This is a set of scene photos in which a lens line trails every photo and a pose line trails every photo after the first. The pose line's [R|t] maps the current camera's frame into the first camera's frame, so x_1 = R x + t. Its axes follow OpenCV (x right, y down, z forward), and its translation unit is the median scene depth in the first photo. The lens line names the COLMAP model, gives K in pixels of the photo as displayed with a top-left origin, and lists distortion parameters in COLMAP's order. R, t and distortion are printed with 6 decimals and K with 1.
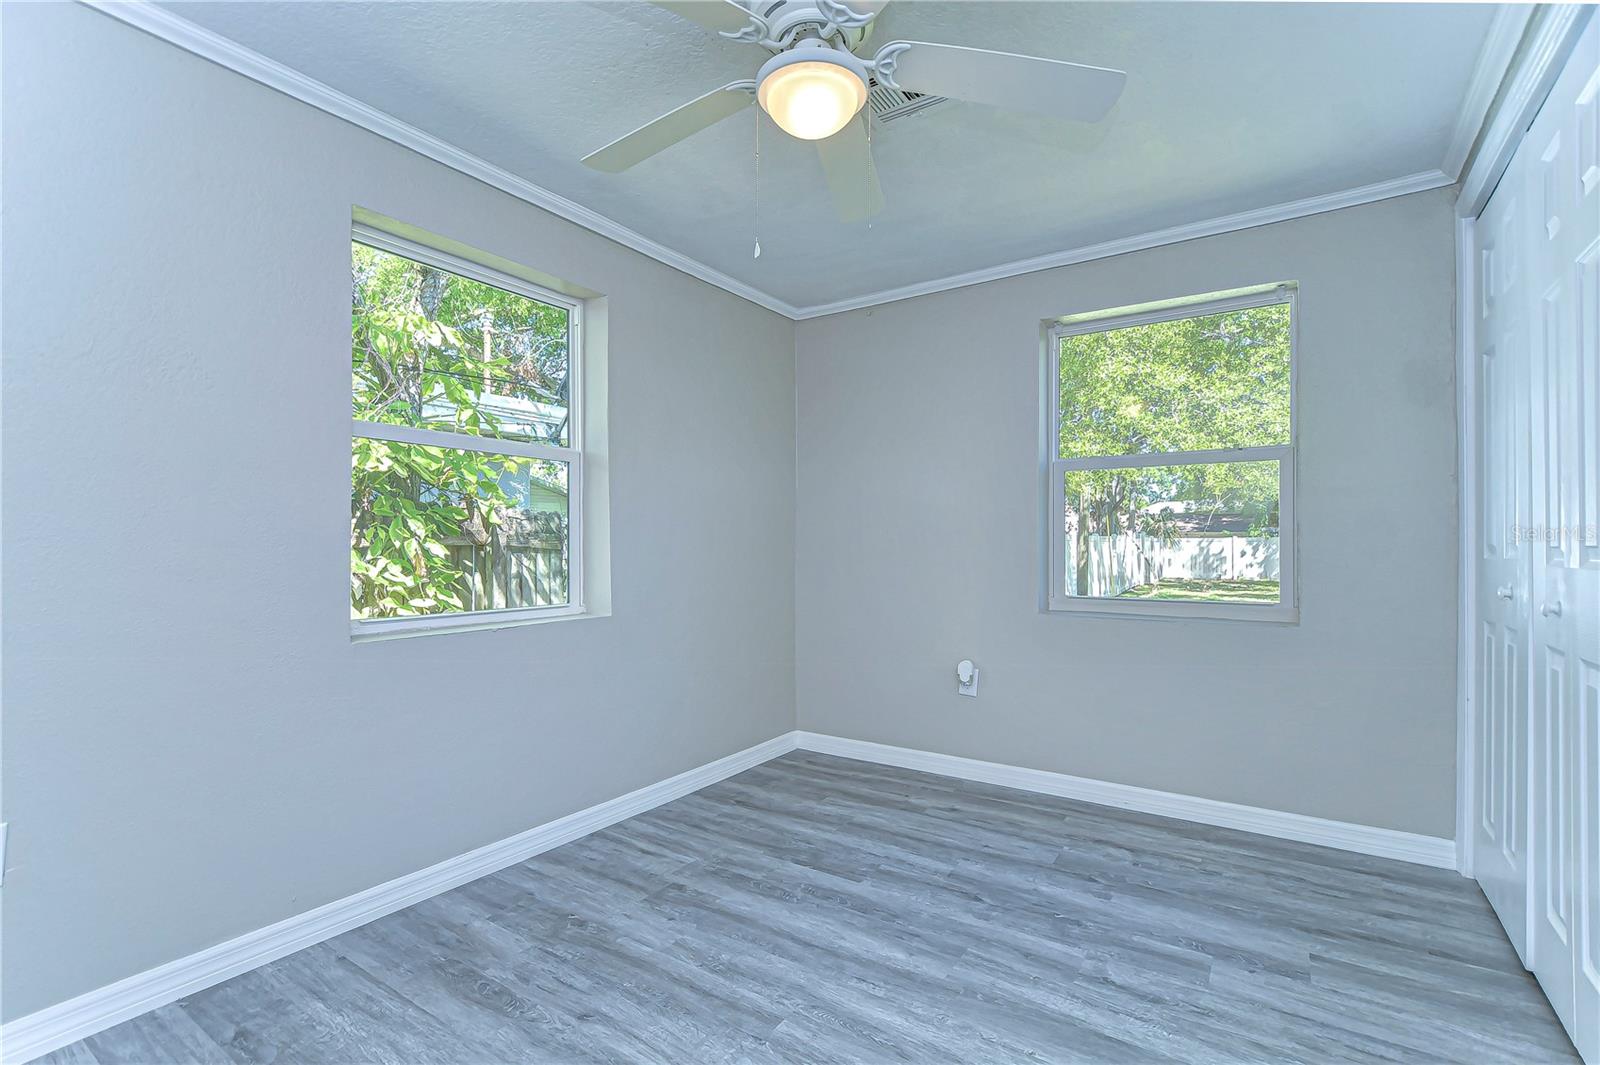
lens RADIAL K [[705.0, 0, 804.4], [0, 705.0, 536.9], [0, 0, 1]] dist [0.010711, -0.009301]
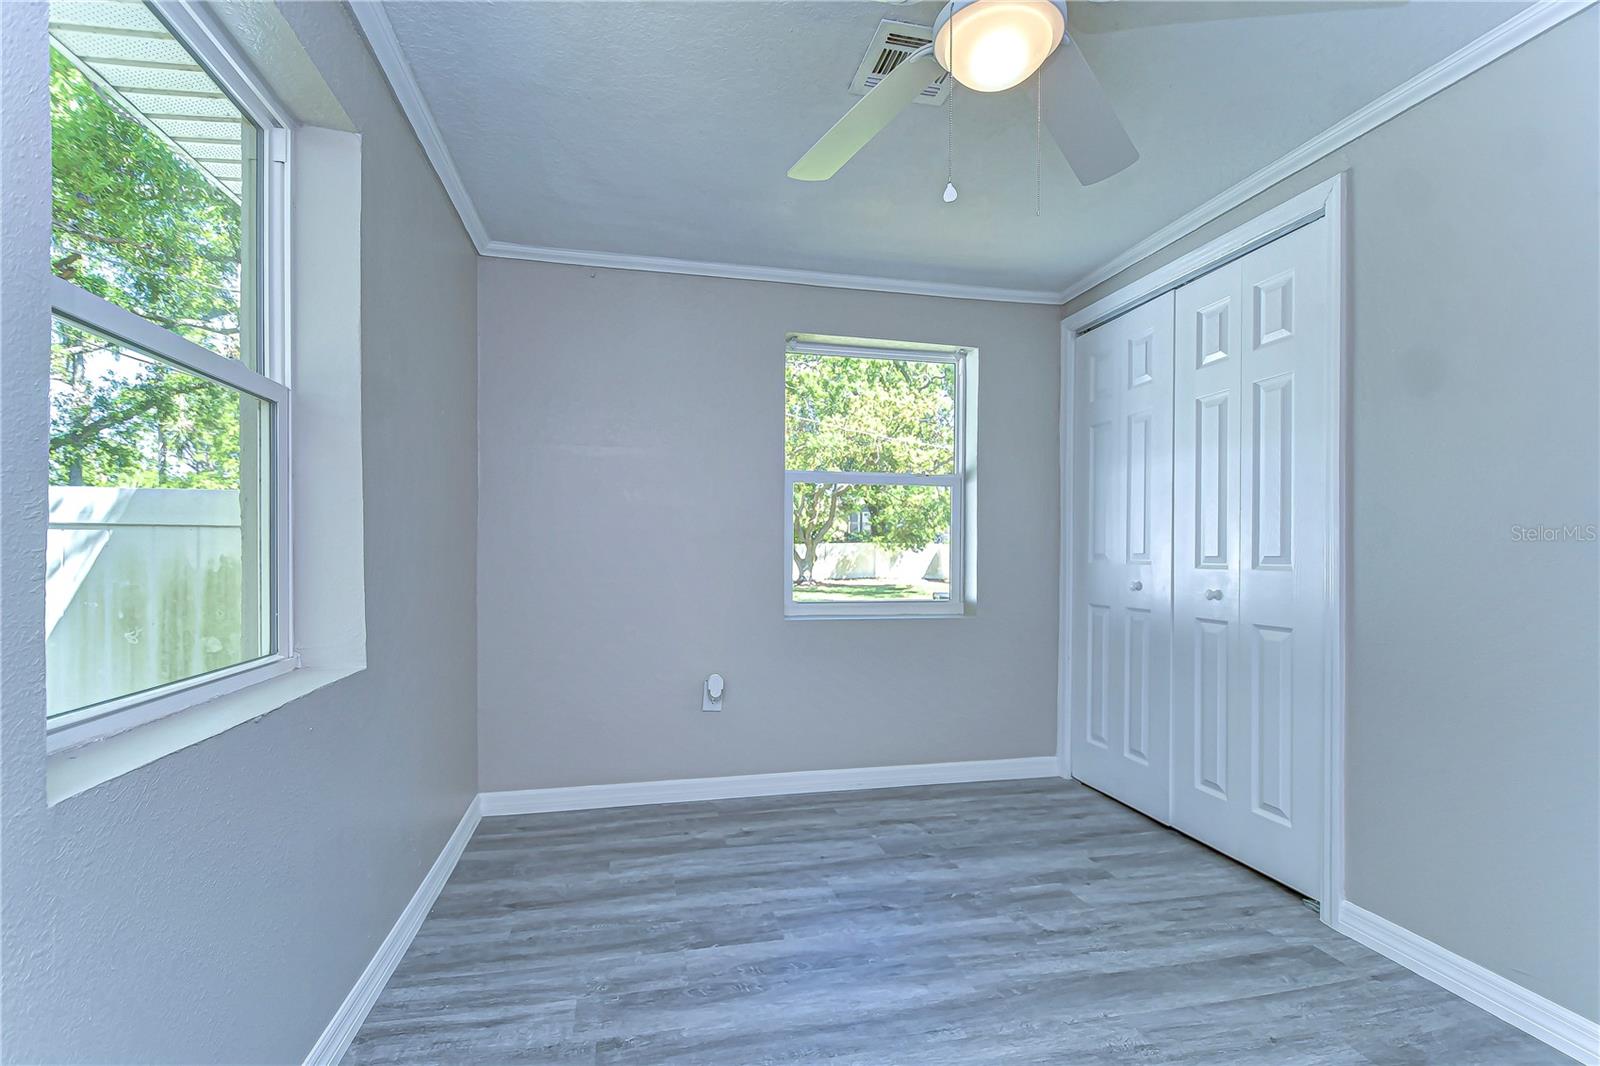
lens RADIAL K [[705.0, 0, 805.0], [0, 705.0, 545.2], [0, 0, 1]] dist [0.010711, -0.009301]
pose [[0.705371, 0.010758, 0.708757, -0.477677], [-0.014721, 0.999892, -0.000527, 0.002559], [-0.708686, -0.010062, 0.705453, 0.335367]]
